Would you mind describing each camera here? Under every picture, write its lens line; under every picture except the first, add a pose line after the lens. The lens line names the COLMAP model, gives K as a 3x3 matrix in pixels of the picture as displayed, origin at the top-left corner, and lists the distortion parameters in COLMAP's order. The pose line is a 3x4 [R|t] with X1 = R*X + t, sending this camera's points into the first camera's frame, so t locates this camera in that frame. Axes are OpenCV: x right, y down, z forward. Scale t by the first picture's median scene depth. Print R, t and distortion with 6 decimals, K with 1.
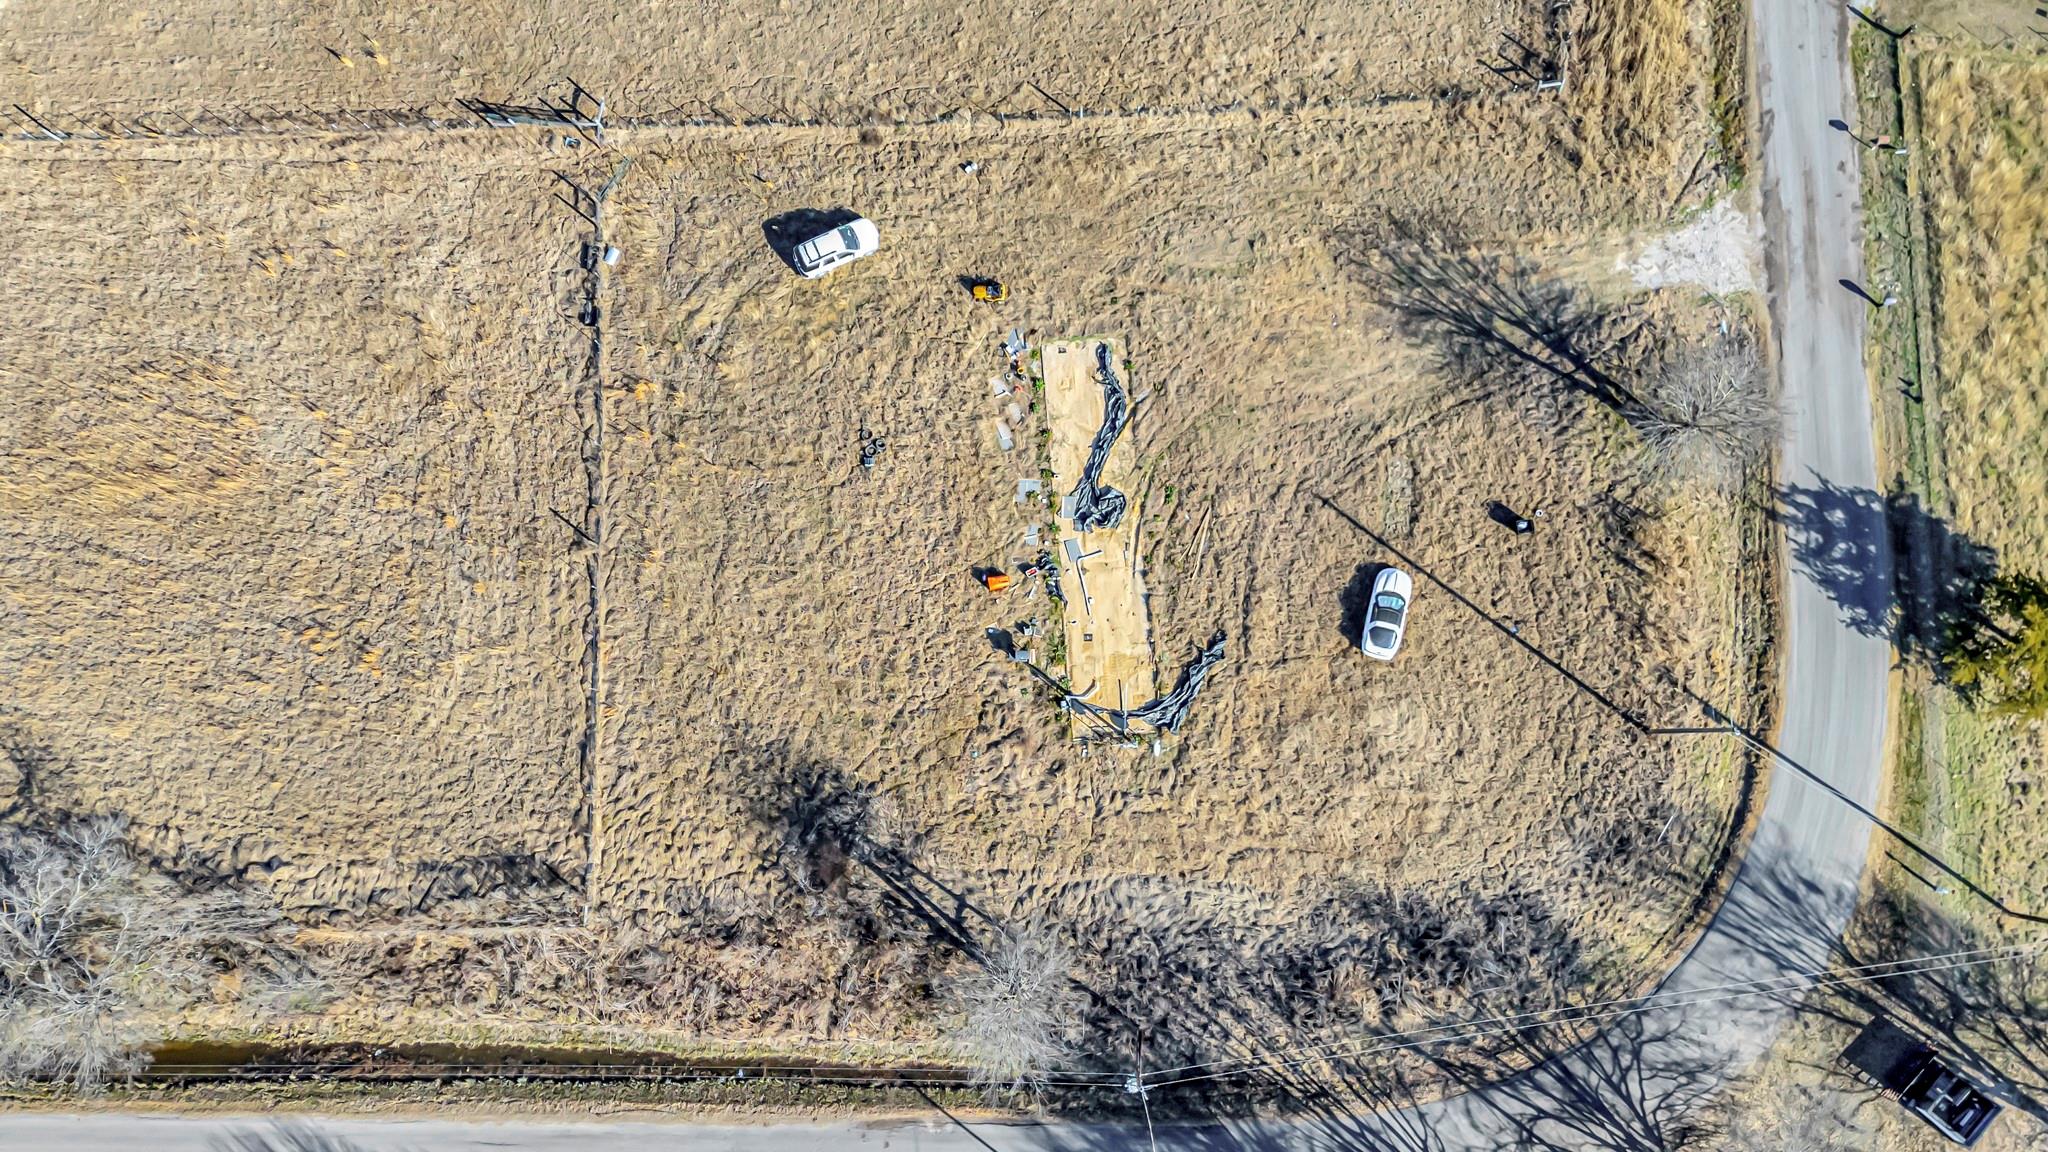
lens RADIAL K [[1477.9, 0, 1024.0], [0, 1477.9, 576.0], [0, 0, 1]] dist [0.094101, -0.097040]
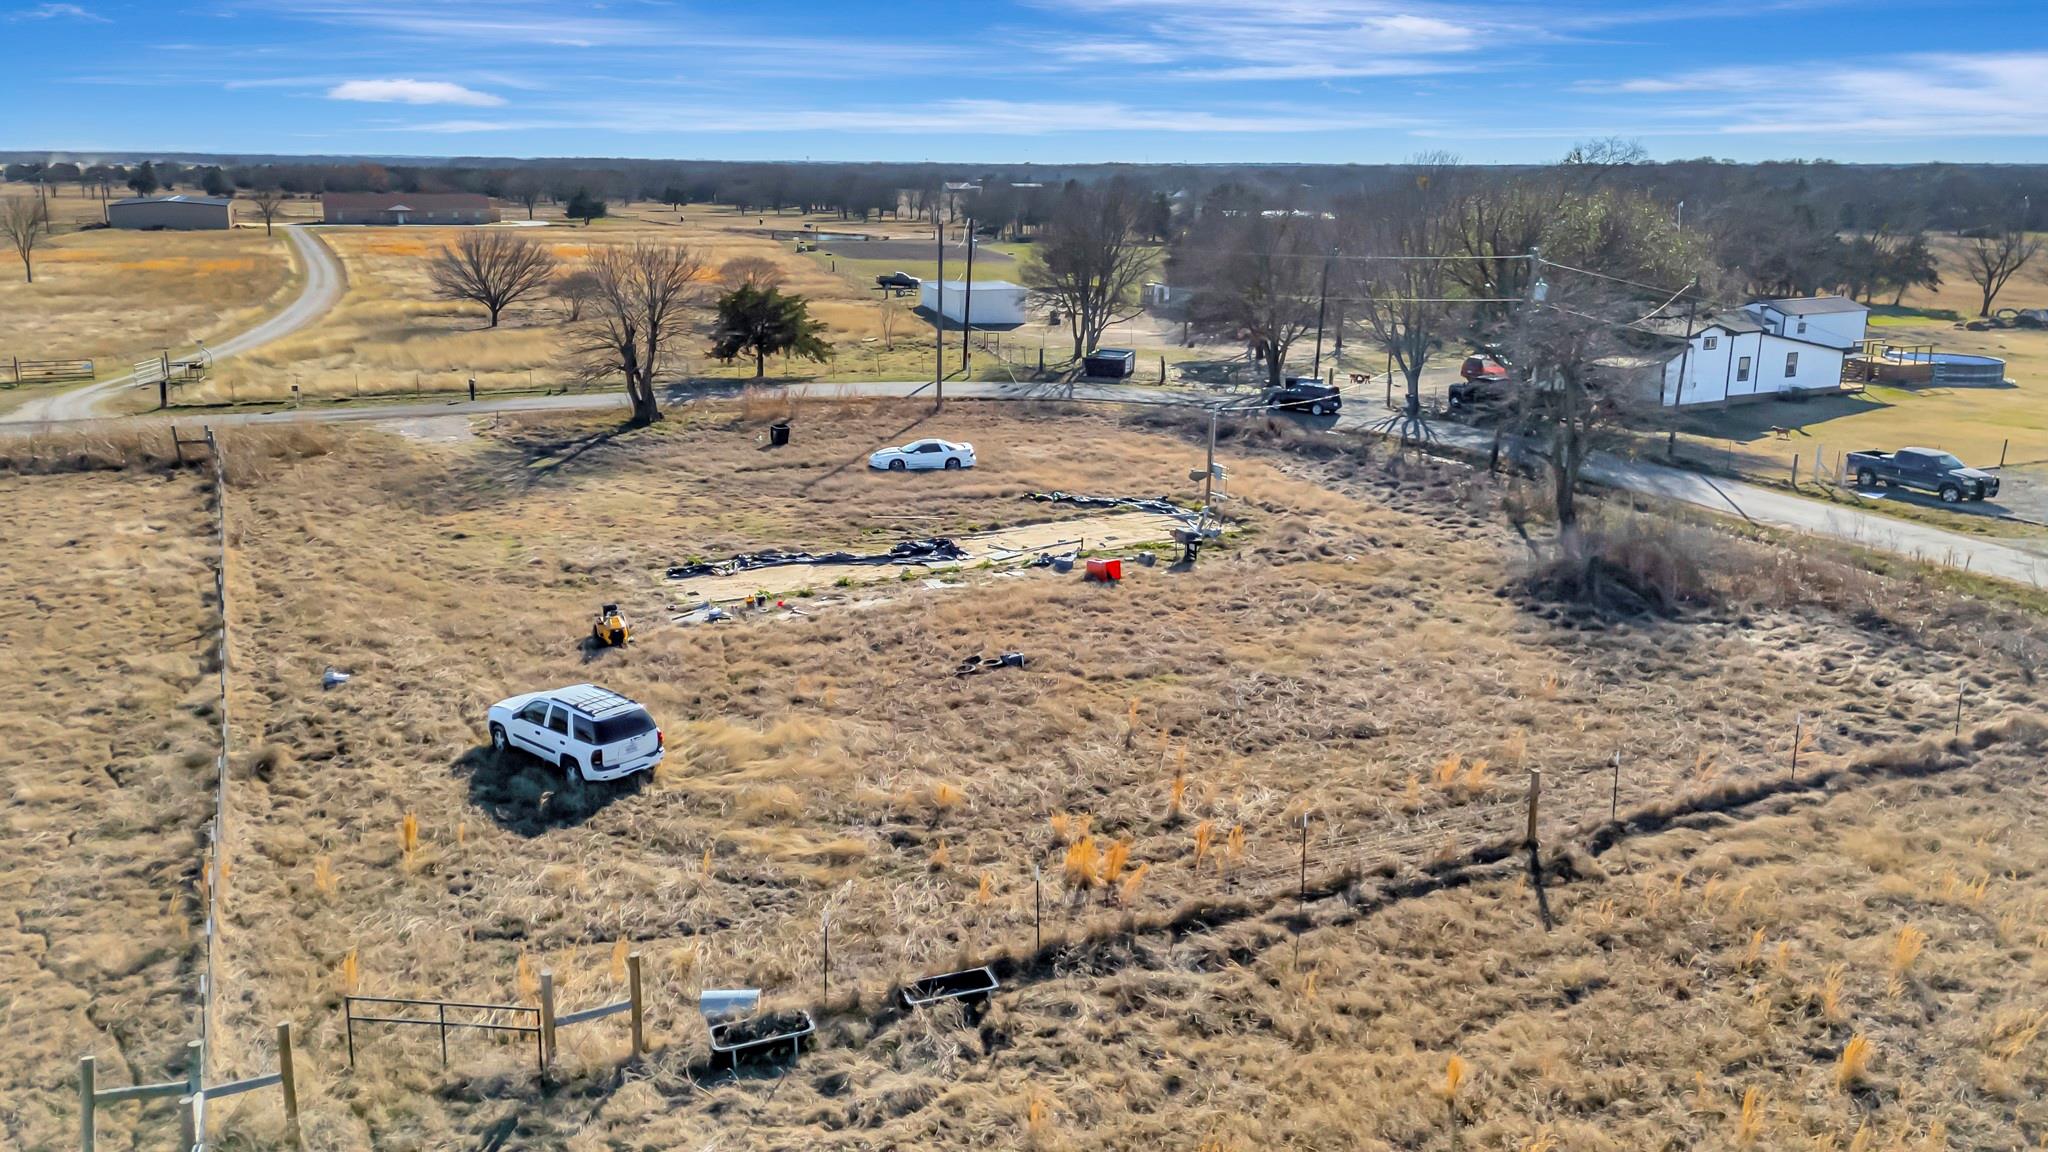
lens RADIAL K [[1477.9, 0, 1024.0], [0, 1477.9, 576.0], [0, 0, 1]] dist [0.094101, -0.097040]
pose [[-0.430637, -0.231026, 0.872456, -0.548717], [0.894875, 0.016299, 0.446019, -0.304029], [-0.117263, 0.972811, 0.199721, 0.888852]]
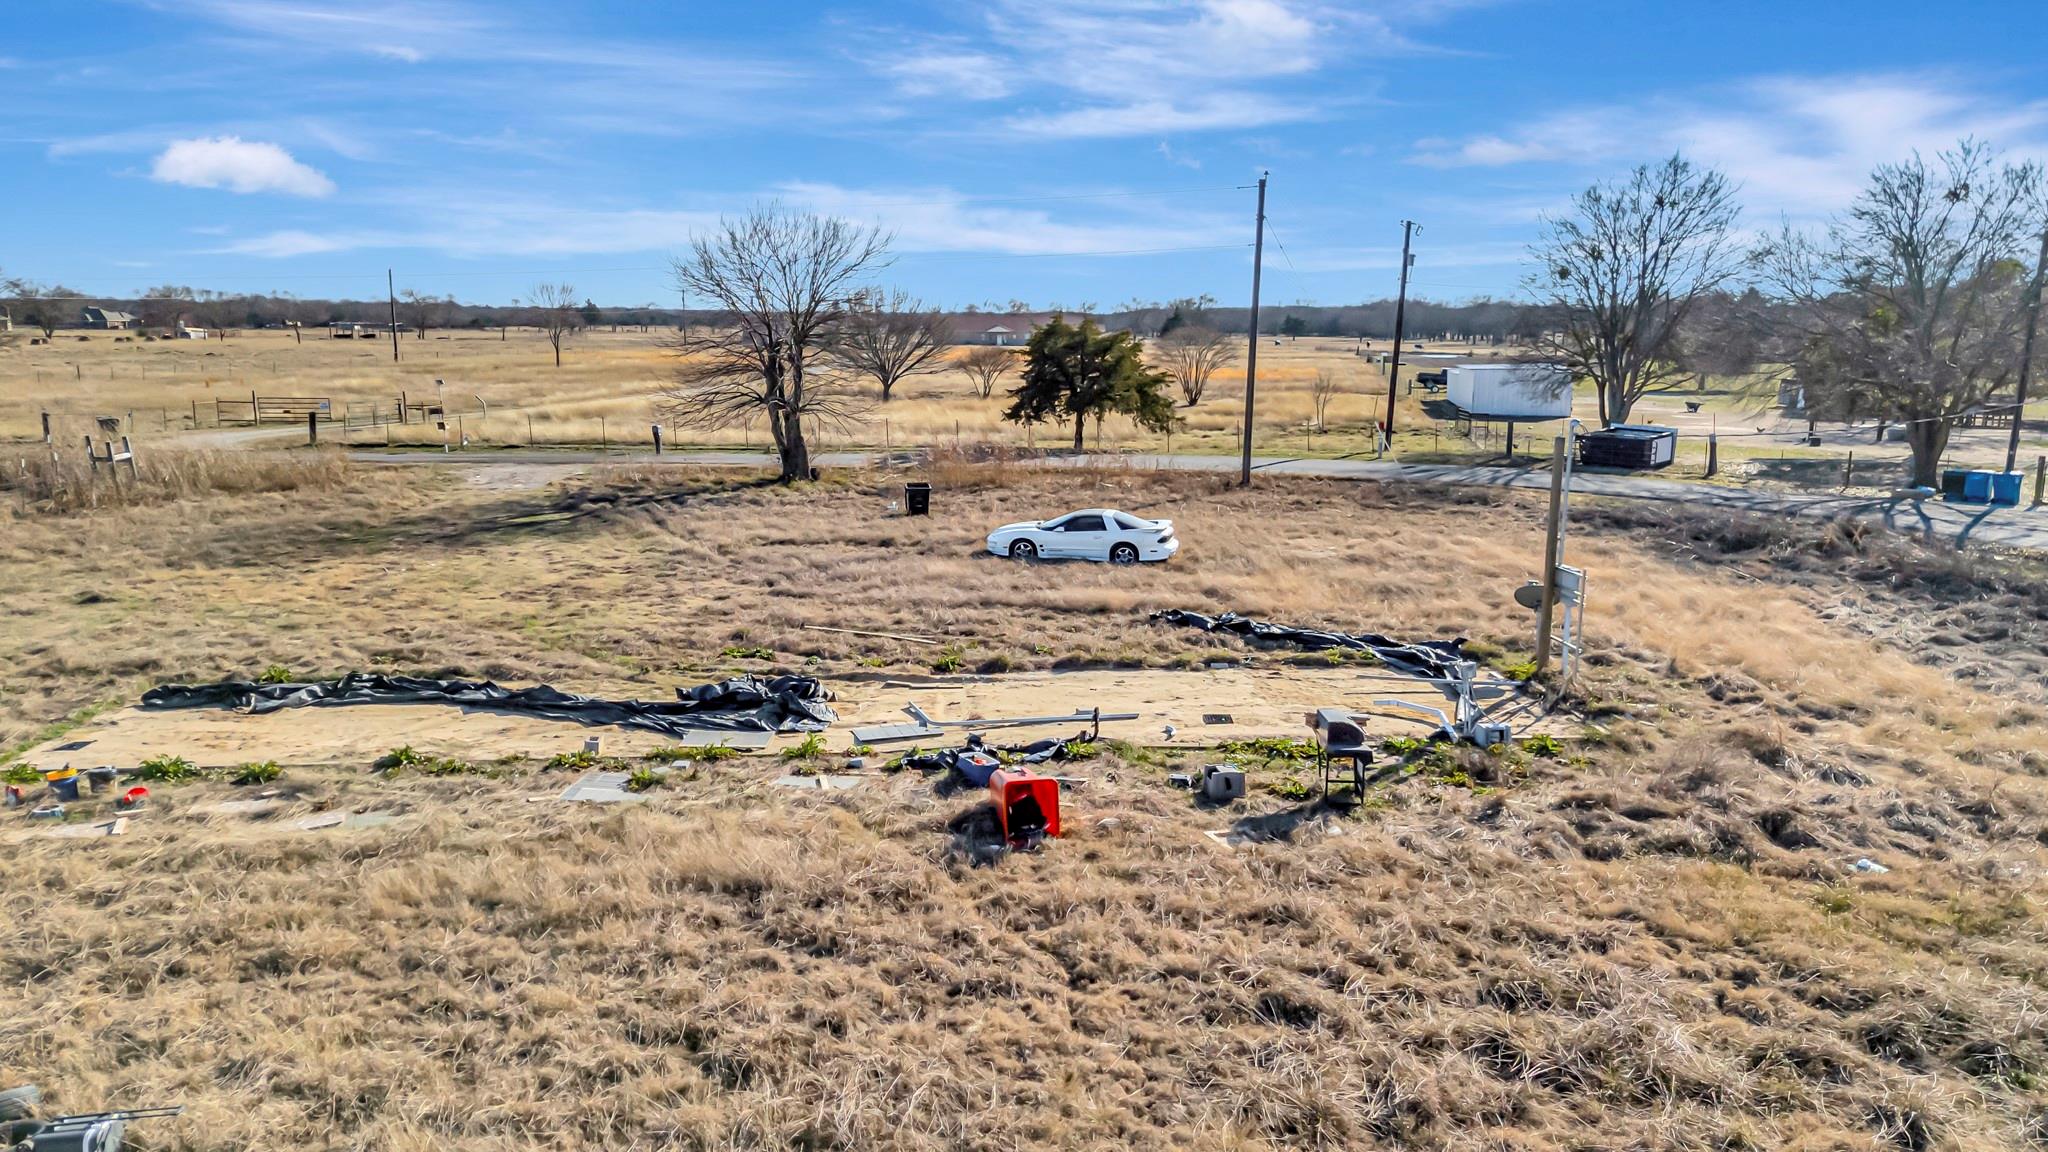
lens RADIAL K [[1520.7, 0, 1024.0], [0, 1520.7, 576.0], [0, 0, 1]] dist [0.094016, -0.142750]
pose [[-0.014558, -0.157239, 0.987453, -0.235679], [0.991469, 0.125662, 0.034627, -0.007880], [-0.129531, 0.979533, 0.154068, 0.939360]]
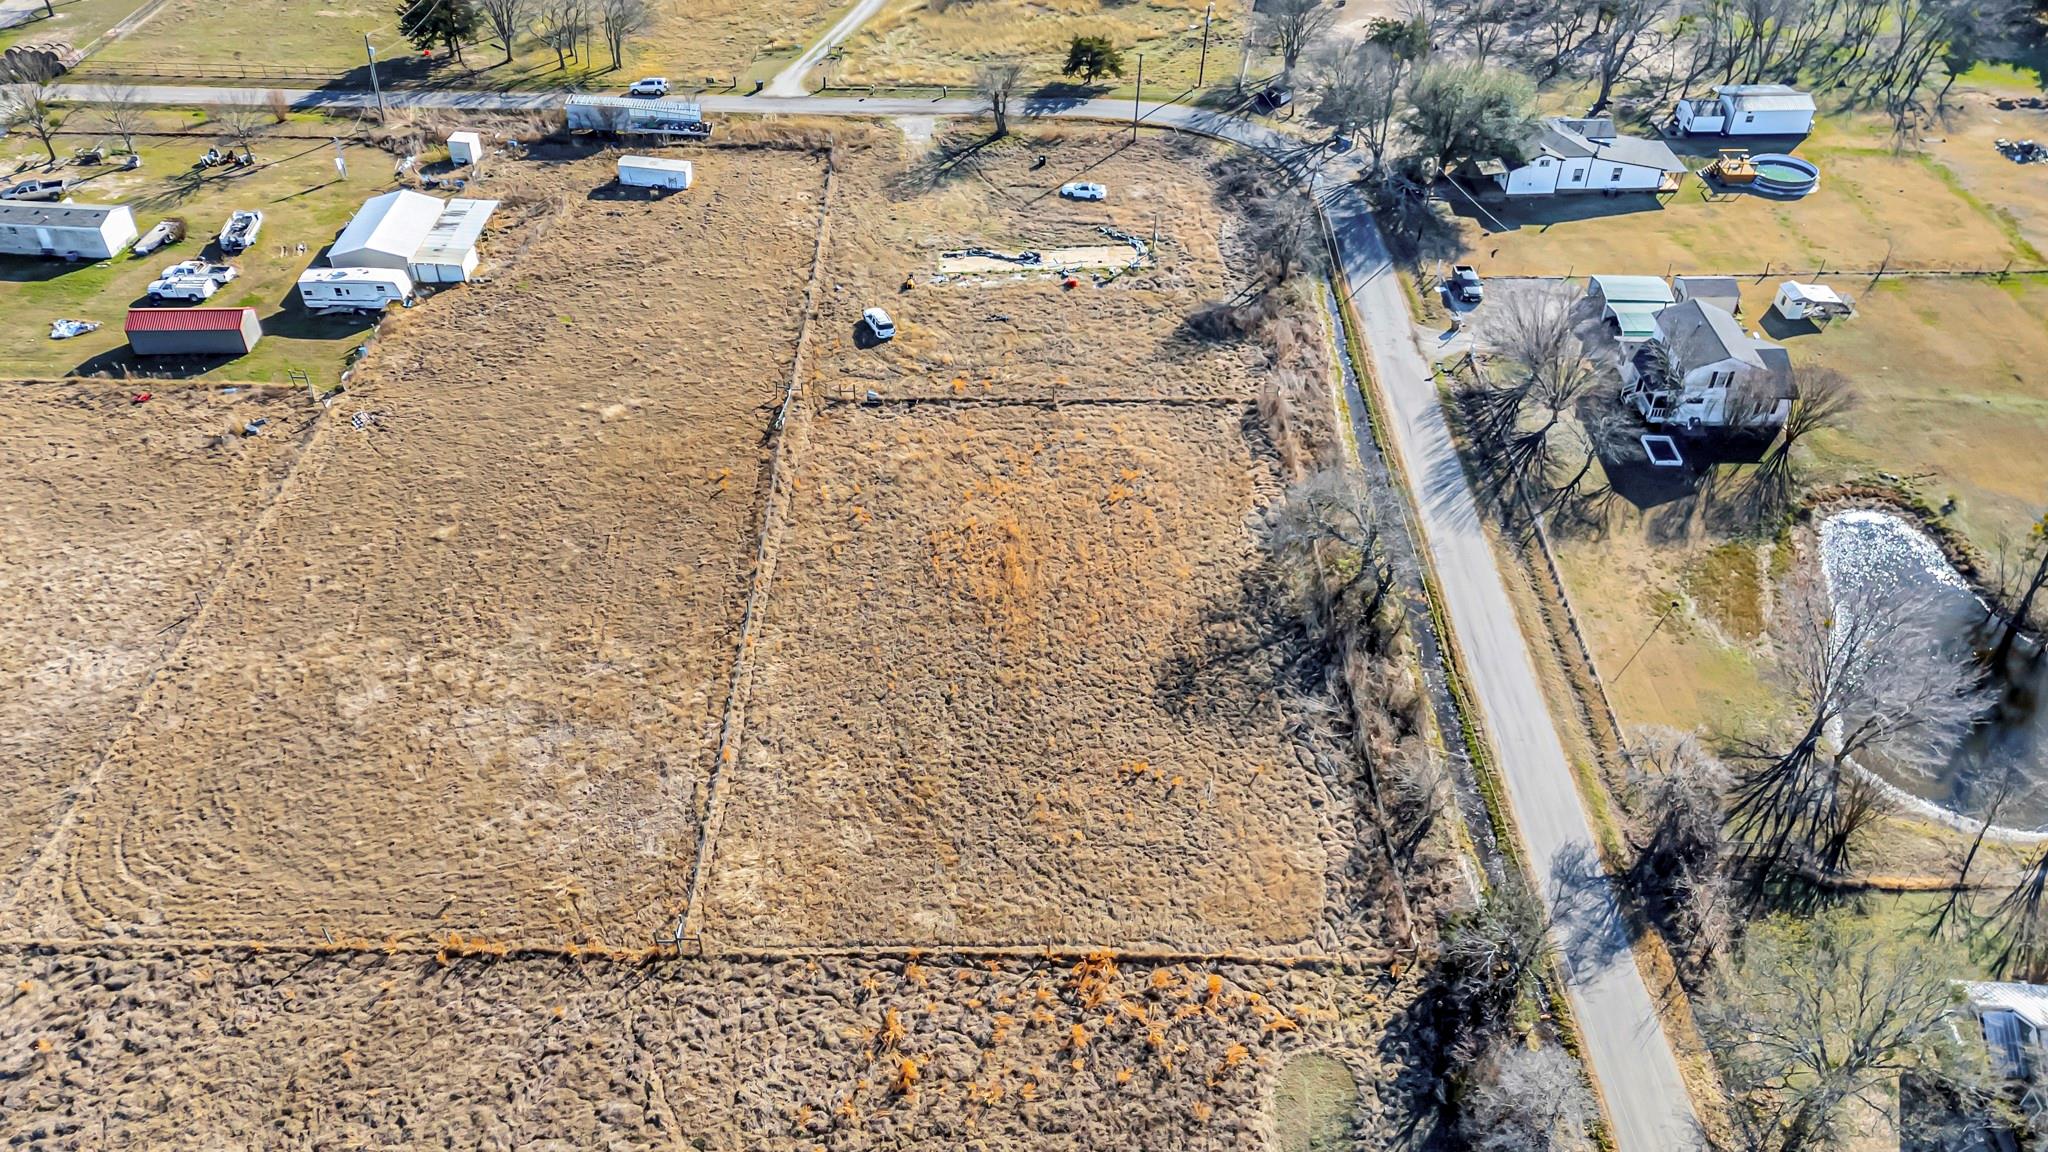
lens RADIAL K [[1477.9, 0, 1024.0], [0, 1477.9, 576.0], [0, 0, 1]] dist [0.094101, -0.097040]
pose [[0.003357, -0.624425, 0.781078, -1.709593], [0.991818, 0.101757, 0.077086, -0.161862], [-0.127615, 0.774428, 0.619658, 0.143343]]
